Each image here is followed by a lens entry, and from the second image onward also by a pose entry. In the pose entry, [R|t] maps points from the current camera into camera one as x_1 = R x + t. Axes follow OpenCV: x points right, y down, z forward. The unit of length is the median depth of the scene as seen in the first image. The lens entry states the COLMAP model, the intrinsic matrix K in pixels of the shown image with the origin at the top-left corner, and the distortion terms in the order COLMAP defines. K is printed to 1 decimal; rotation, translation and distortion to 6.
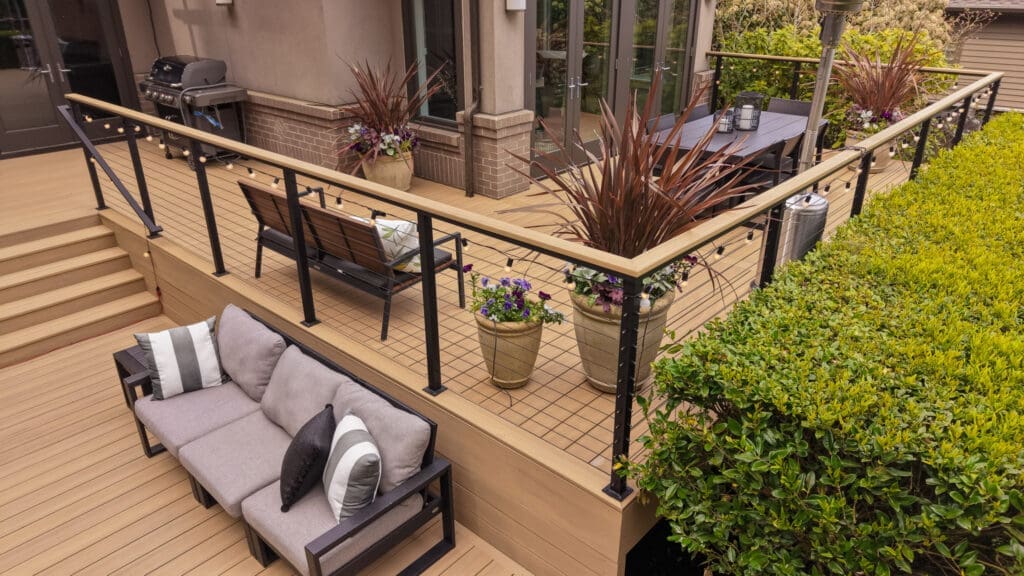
lens RADIAL K [[685.7, 0, 512.0], [0, 685.7, 288.0], [0, 0, 1]] dist [0.008943, -0.000907]
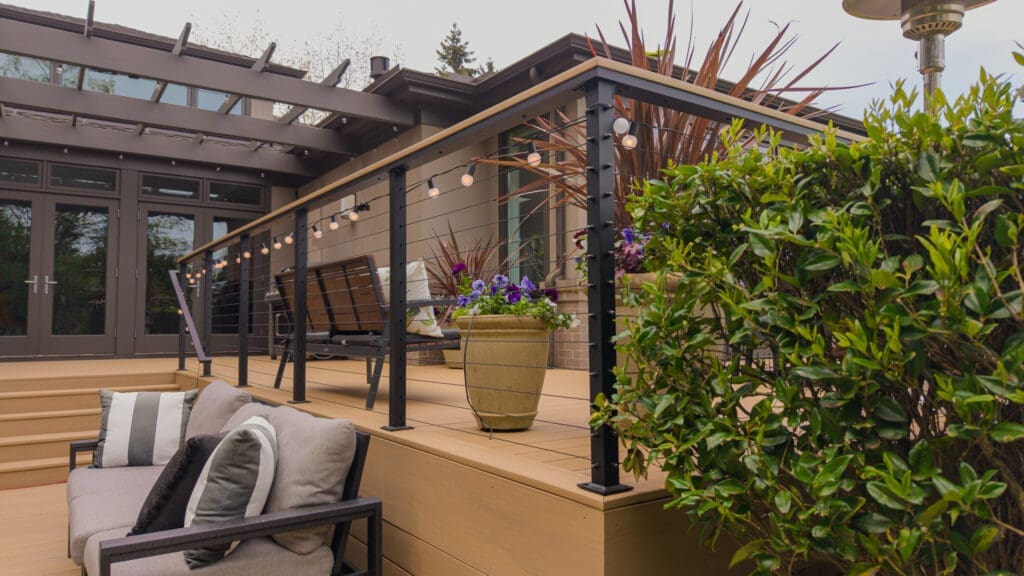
lens RADIAL K [[685.7, 0, 512.0], [0, 685.7, 288.0], [0, 0, 1]] dist [0.008943, -0.000907]
pose [[0.974648, -0.013408, -0.223342, 0.149969], [-0.091820, 0.886307, -0.453905, 0.298256], [0.204035, 0.462905, 0.862606, 0.299641]]
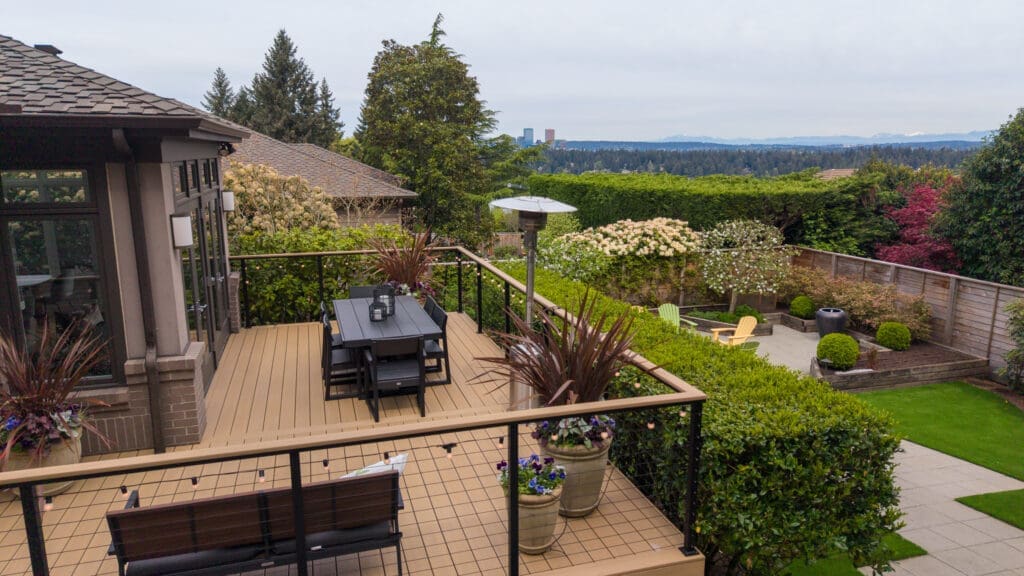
lens RADIAL K [[677.6, 0, 512.0], [0, 677.6, 288.0], [0, 0, 1]] dist [0.051270, -0.061965]
pose [[0.516348, -0.163303, 0.840664, -0.860811], [0.356157, 0.933678, -0.037386, -0.230011], [-0.778805, 0.318712, 0.540265, 0.229638]]
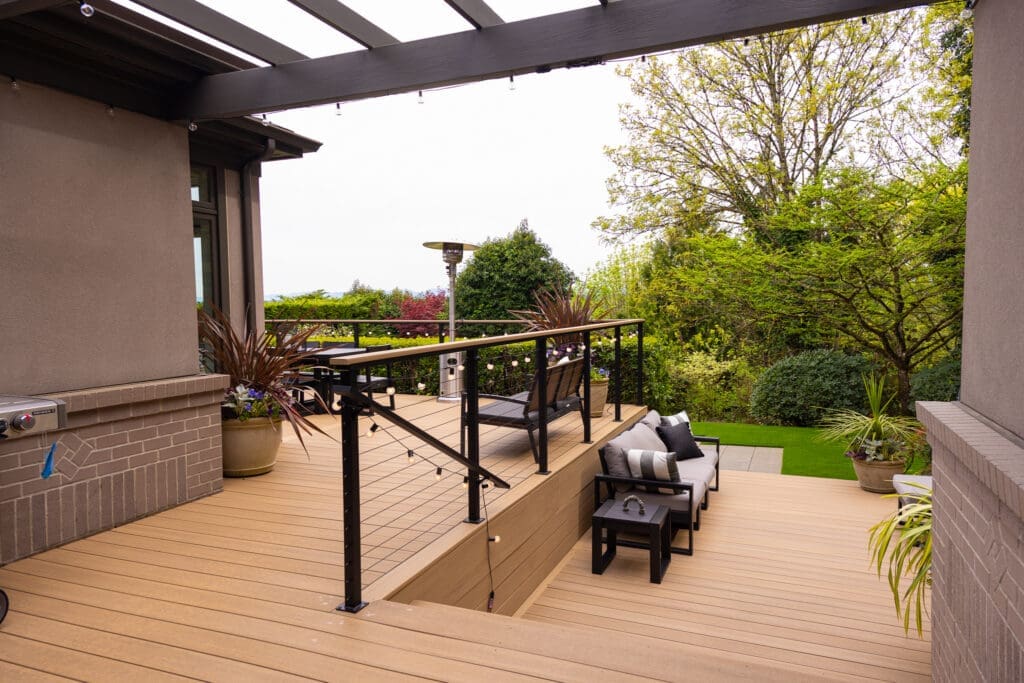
lens RADIAL K [[675.3, 0, 512.0], [0, 675.3, 341.5], [0, 0, 1]] dist [0.055443, 0.001179]
pose [[-0.335911, -0.040359, 0.941029, -1.658852], [0.407392, 0.894569, 0.183789, -0.486571], [-0.849232, 0.445104, -0.284054, 1.542513]]
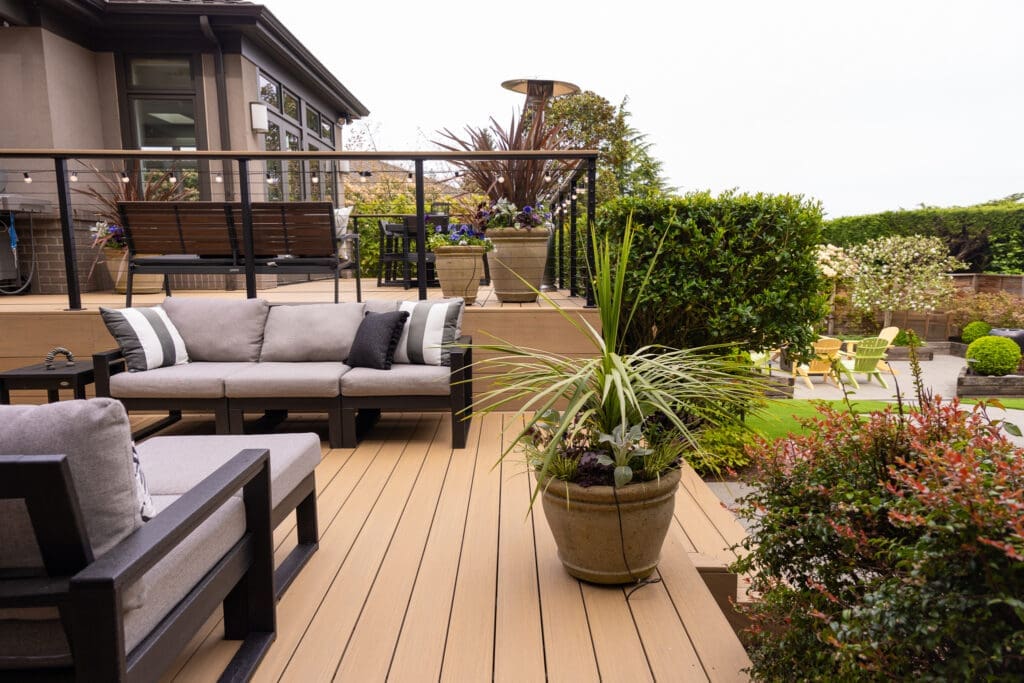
lens RADIAL K [[684.5, 0, 512.0], [0, 684.5, 341.5], [0, 0, 1]] dist [0.047045, 0.001378]
pose [[0.738046, -0.084669, 0.669418, -0.773275], [0.283716, 0.939073, -0.194026, 0.455563], [-0.612204, 0.333125, 0.717101, -0.014695]]
